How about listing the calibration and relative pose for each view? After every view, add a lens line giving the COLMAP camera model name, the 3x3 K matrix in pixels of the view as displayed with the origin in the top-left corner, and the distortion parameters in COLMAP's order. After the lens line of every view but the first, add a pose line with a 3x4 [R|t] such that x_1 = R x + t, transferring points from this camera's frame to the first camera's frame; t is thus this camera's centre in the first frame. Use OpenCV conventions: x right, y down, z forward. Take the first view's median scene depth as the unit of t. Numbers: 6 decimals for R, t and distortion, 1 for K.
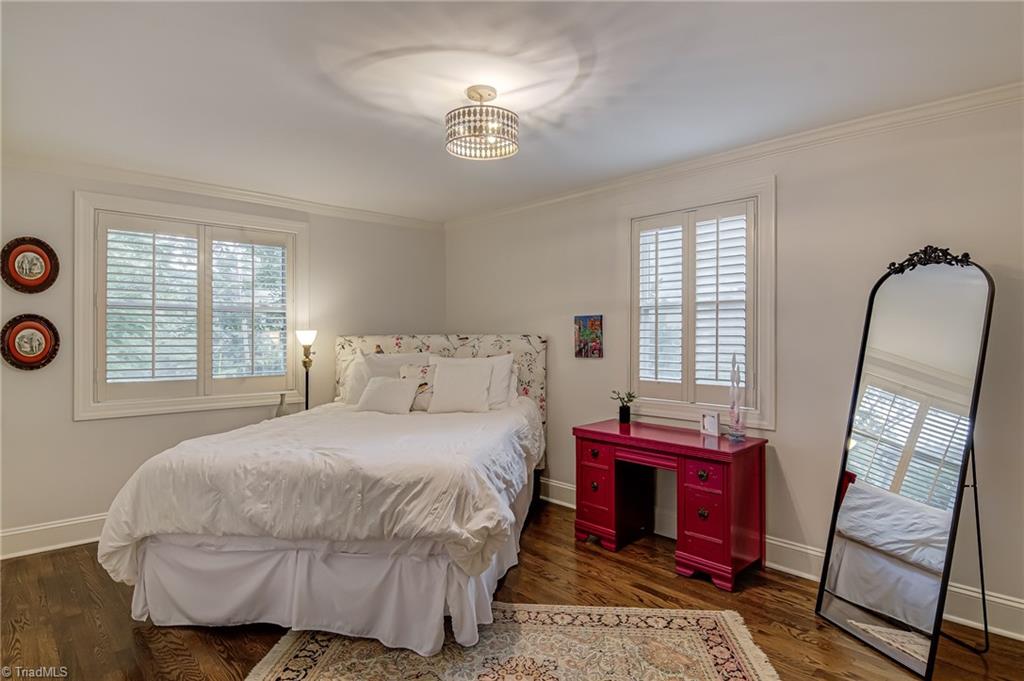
lens RADIAL K [[543.4, 0, 512.0], [0, 543.4, 340.5], [0, 0, 1]] dist [0.004493, -0.021486]
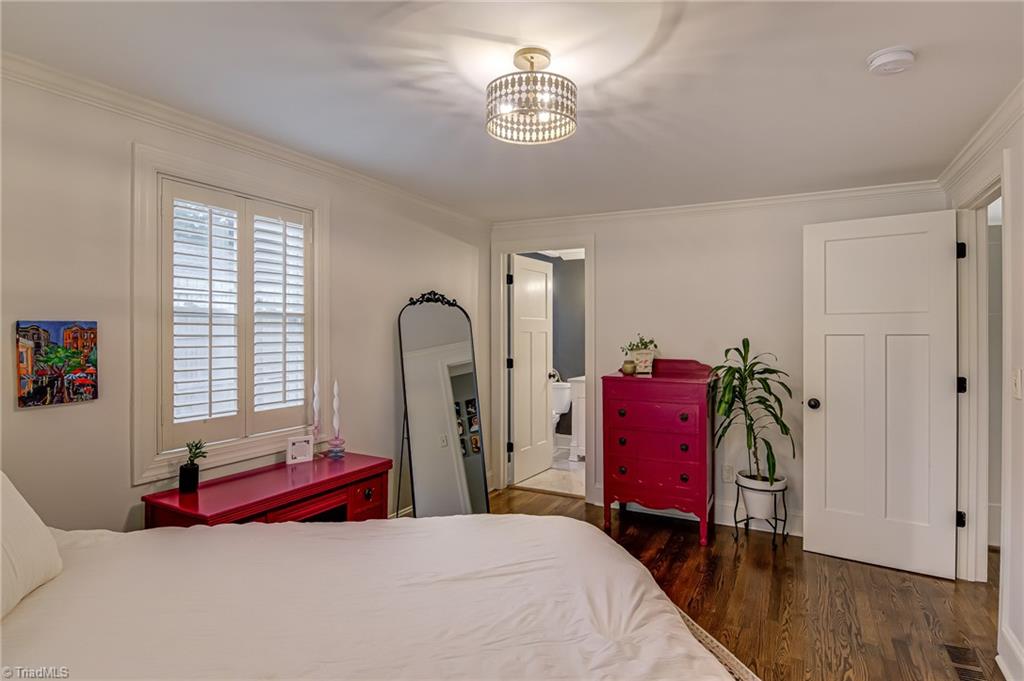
lens RADIAL K [[543.4, 0, 512.0], [0, 543.4, 340.5], [0, 0, 1]] dist [0.004493, -0.021486]
pose [[-0.313934, -0.016463, 0.949302, -0.584693], [0.005600, 0.999800, 0.019191, -0.043076], [-0.949428, 0.011340, -0.313779, 0.928885]]
